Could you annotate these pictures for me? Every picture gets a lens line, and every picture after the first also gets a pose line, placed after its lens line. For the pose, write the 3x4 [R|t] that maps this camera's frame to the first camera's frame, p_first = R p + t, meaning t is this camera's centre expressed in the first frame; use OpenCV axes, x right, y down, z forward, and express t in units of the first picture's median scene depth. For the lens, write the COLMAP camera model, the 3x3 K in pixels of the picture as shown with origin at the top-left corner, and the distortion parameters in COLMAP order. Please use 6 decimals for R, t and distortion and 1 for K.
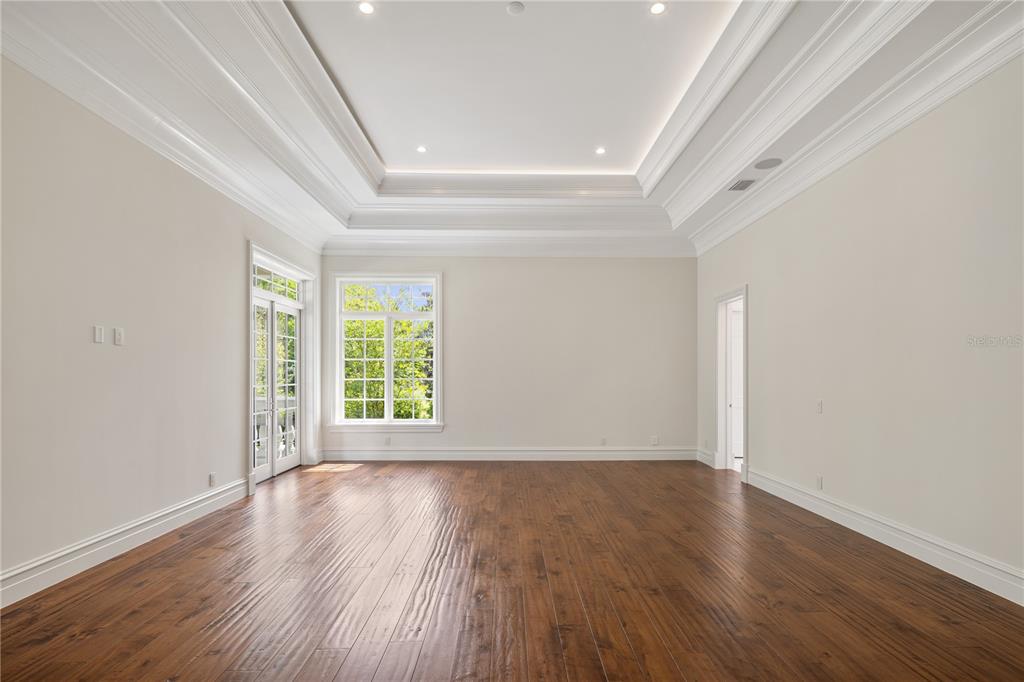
lens RADIAL K [[498.5, 0, 513.9], [0, 498.5, 372.2], [0, 0, 1]] dist [0.000082, -0.000209]
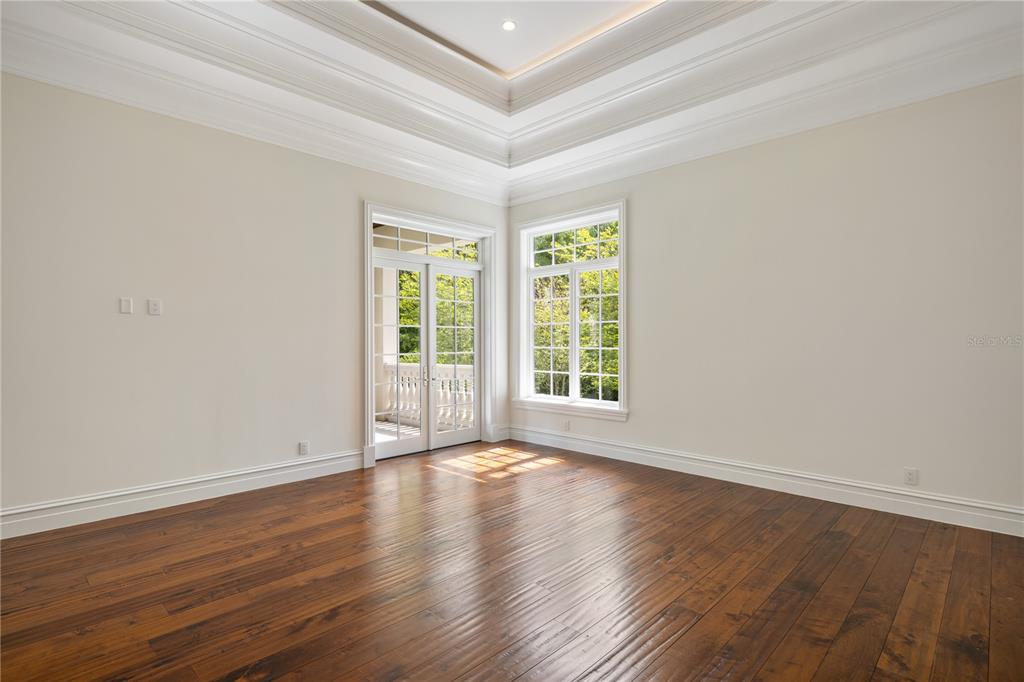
lens RADIAL K [[498.9, 0, 516.1], [0, 498.9, 347.0], [0, 0, 1]] dist [0.000455, -0.001655]
pose [[0.709587, 0.007101, -0.704582, 0.262301], [0.003607, 0.999900, 0.013710, 0.001434], [0.704609, -0.012270, 0.709490, 0.396046]]
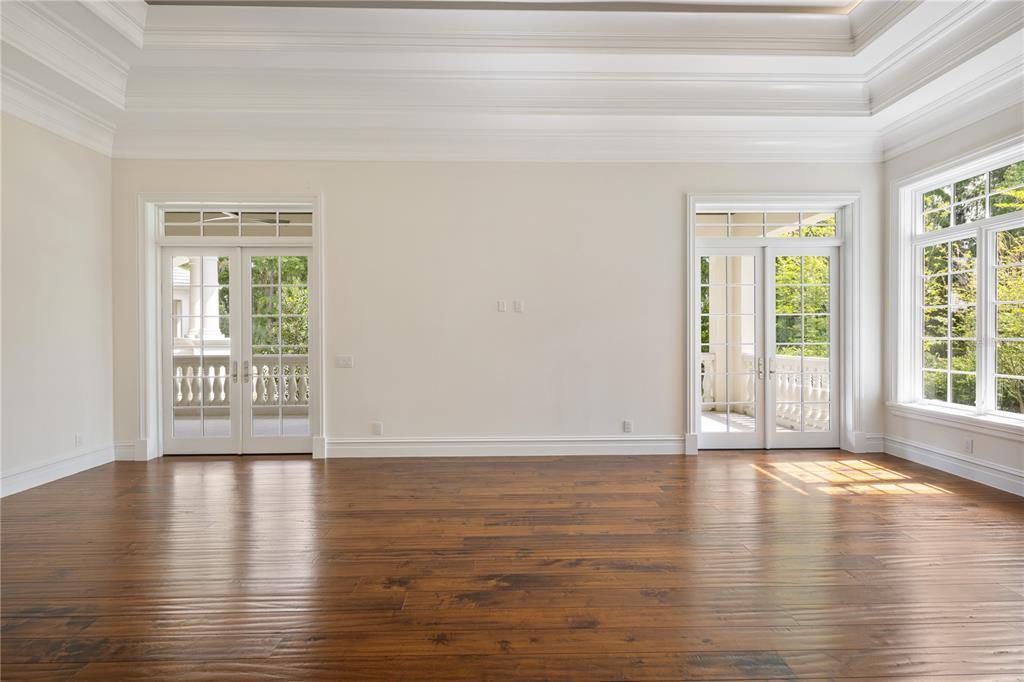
lens RADIAL K [[495.0, 0, 516.6], [0, 495.0, 335.8], [0, 0, 1]] dist [-0.000051, -0.000309]
pose [[0.007374, 0.008047, -0.999940, 0.330001], [0.008630, 0.999930, 0.008111, 0.001501], [0.999936, -0.008689, 0.007304, 0.495699]]
